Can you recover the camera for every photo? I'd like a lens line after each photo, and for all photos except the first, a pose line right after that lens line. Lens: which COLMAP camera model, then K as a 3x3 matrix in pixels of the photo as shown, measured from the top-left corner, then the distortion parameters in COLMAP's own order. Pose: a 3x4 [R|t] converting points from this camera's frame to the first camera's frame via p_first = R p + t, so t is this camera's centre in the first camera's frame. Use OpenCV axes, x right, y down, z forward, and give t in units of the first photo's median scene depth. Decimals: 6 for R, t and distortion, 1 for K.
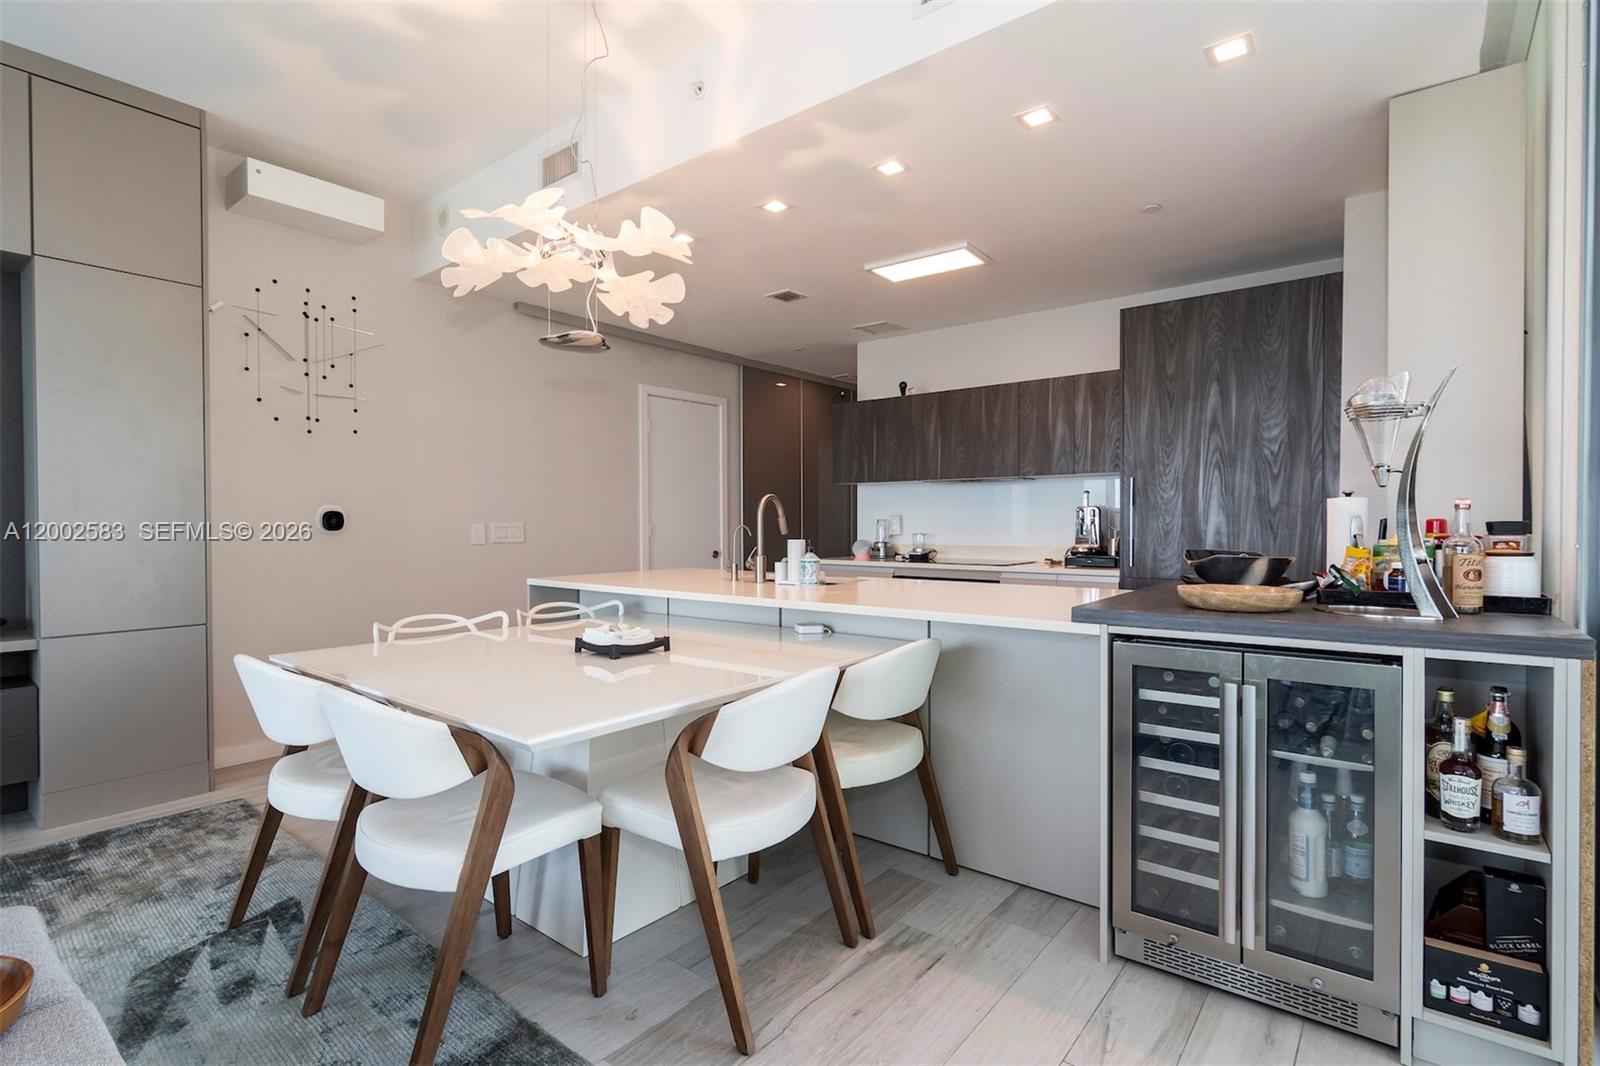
lens RADIAL K [[772.8, 0, 800.0], [0, 772.8, 533.0], [0, 0, 1]] dist [0.002292, 0.000572]
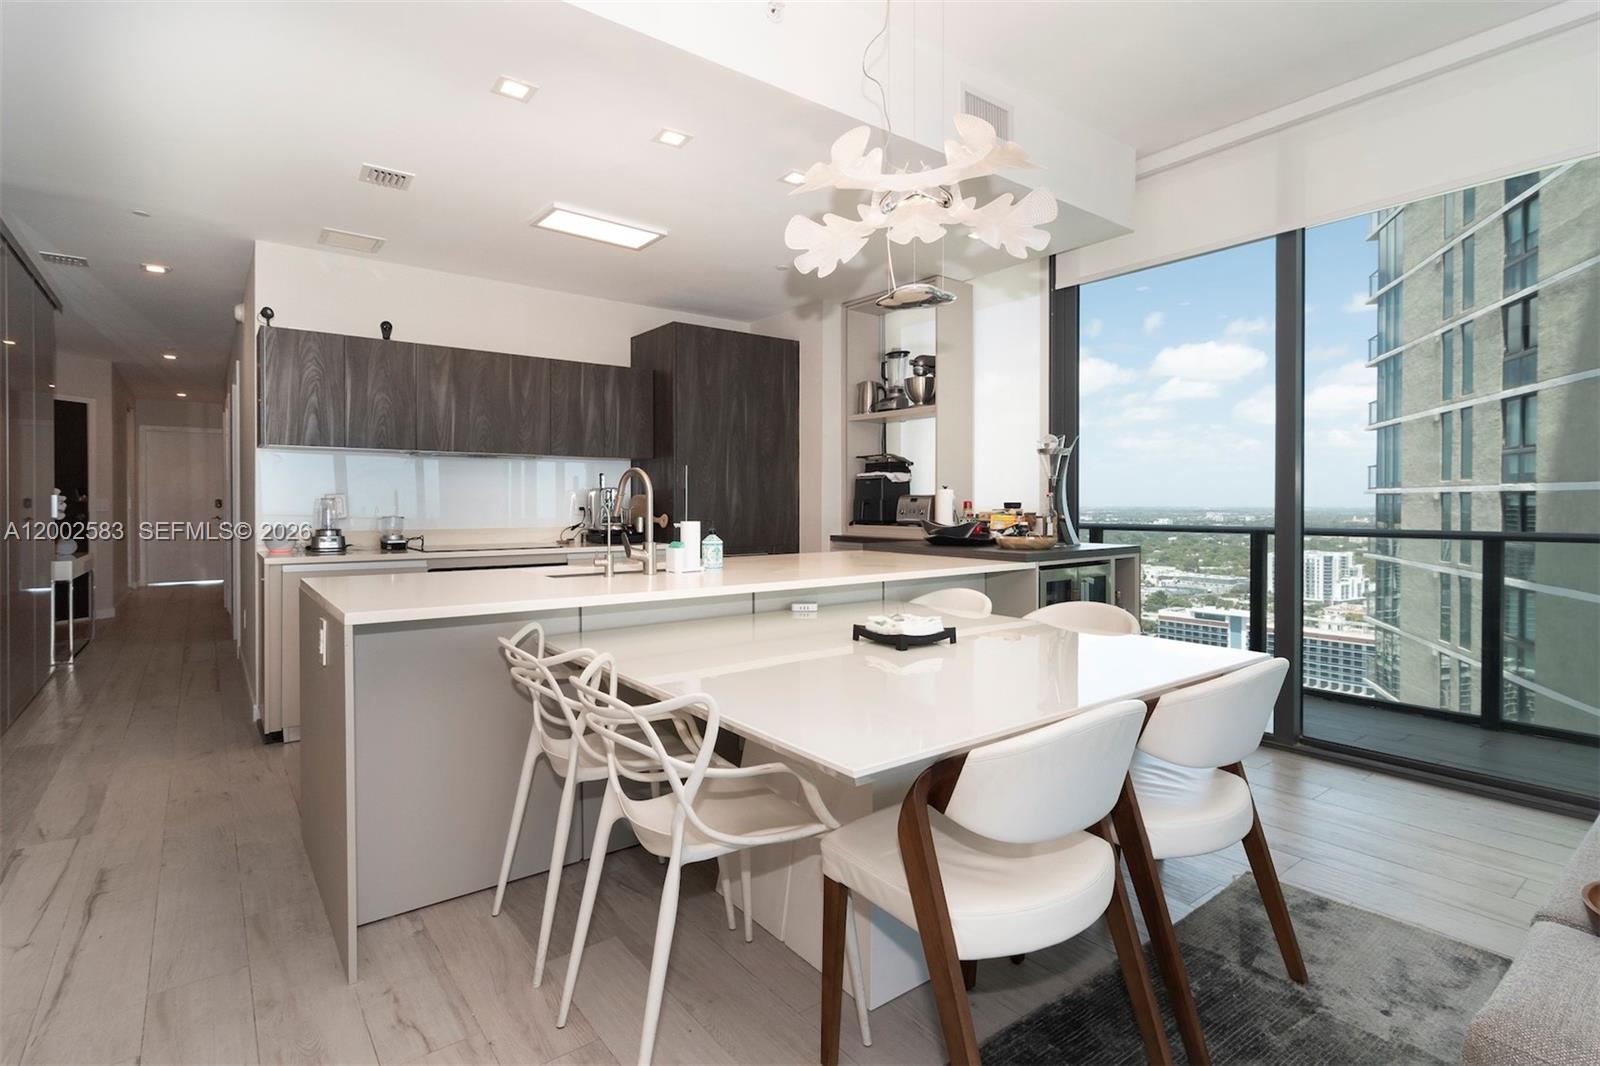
lens RADIAL K [[779.2, 0, 793.5], [0, 779.2, 506.8], [0, 0, 1]] dist [-0.000380, -0.000311]
pose [[0.248795, -0.001924, 0.968554, -0.614441], [0.013971, 0.999901, -0.001603, -0.002821], [-0.968455, 0.013931, 0.248797, 0.480940]]
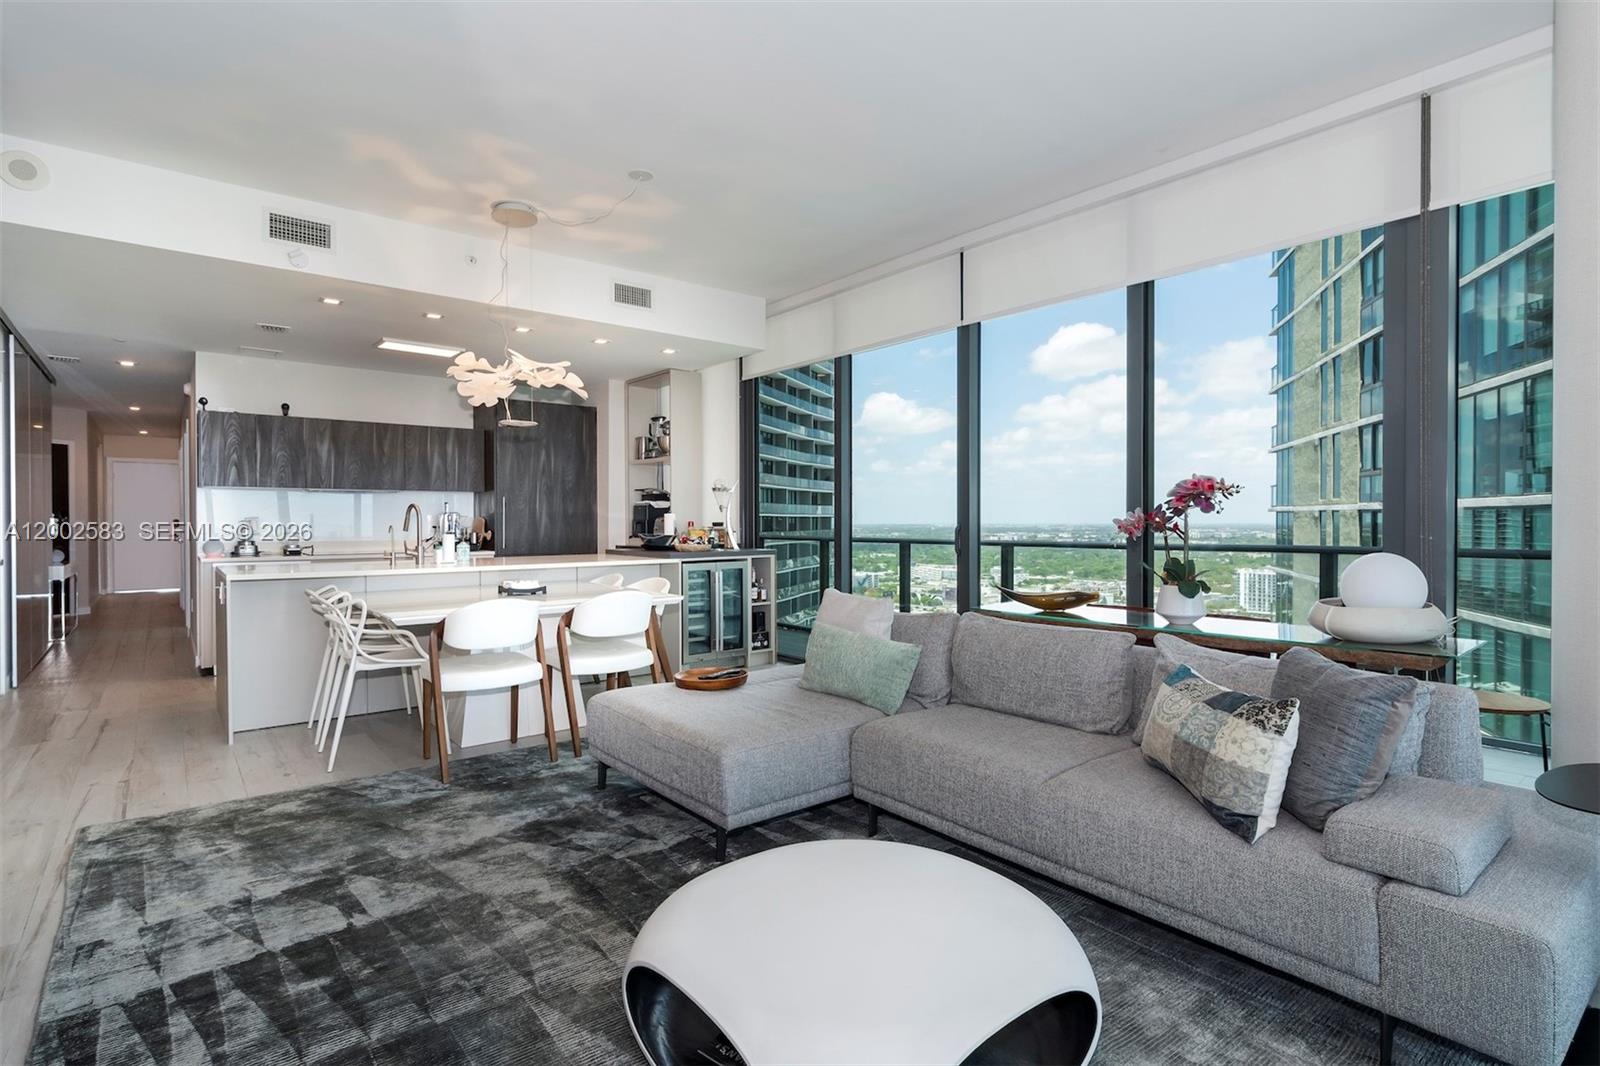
lens RADIAL K [[794.1, 0, 808.3], [0, 794.1, 527.1], [0, 0, 1]] dist [-0.000189, 0.000206]
pose [[0.216636, -0.005842, 0.976235, -1.024809], [0.016020, 0.999869, 0.002428, 0.002063], [-0.976121, 0.015113, 0.216701, -0.042039]]
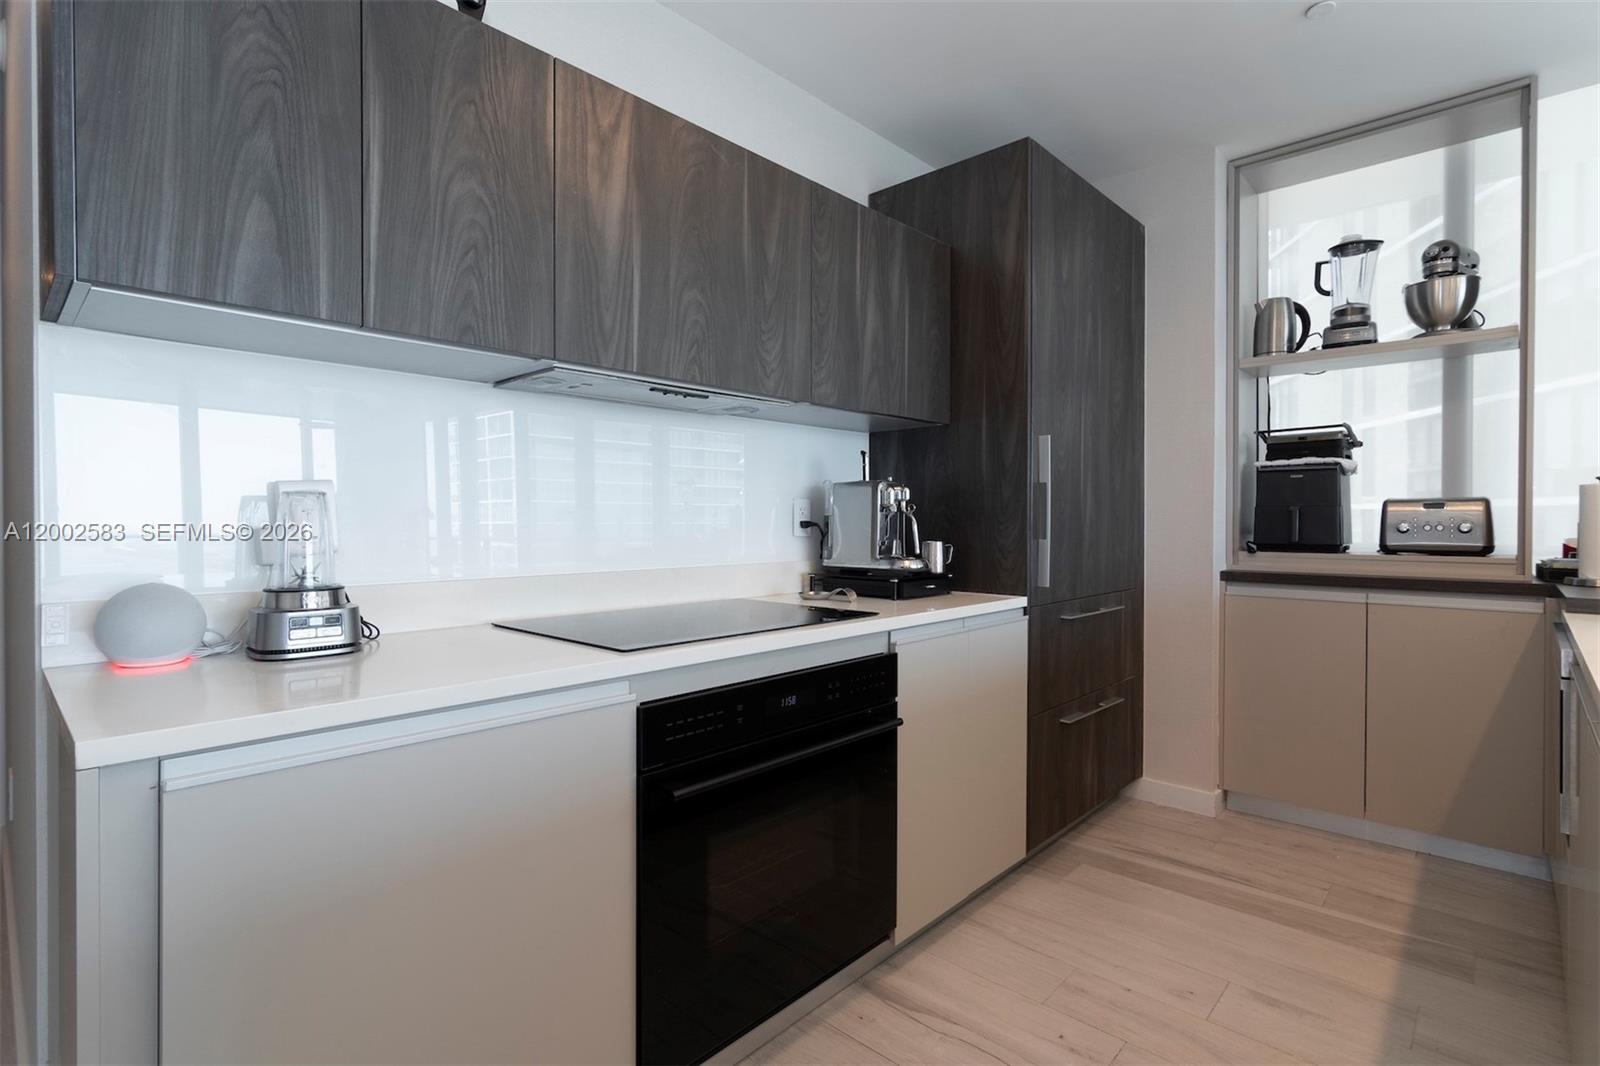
lens RADIAL K [[772.8, 0, 800.0], [0, 772.8, 533.0], [0, 0, 1]] dist [0.002292, 0.000572]
pose [[0.081994, -0.007079, 0.996608, -0.149996], [0.018865, 0.999807, 0.005550, -0.003566], [-0.996454, 0.018346, 0.082112, 1.013518]]
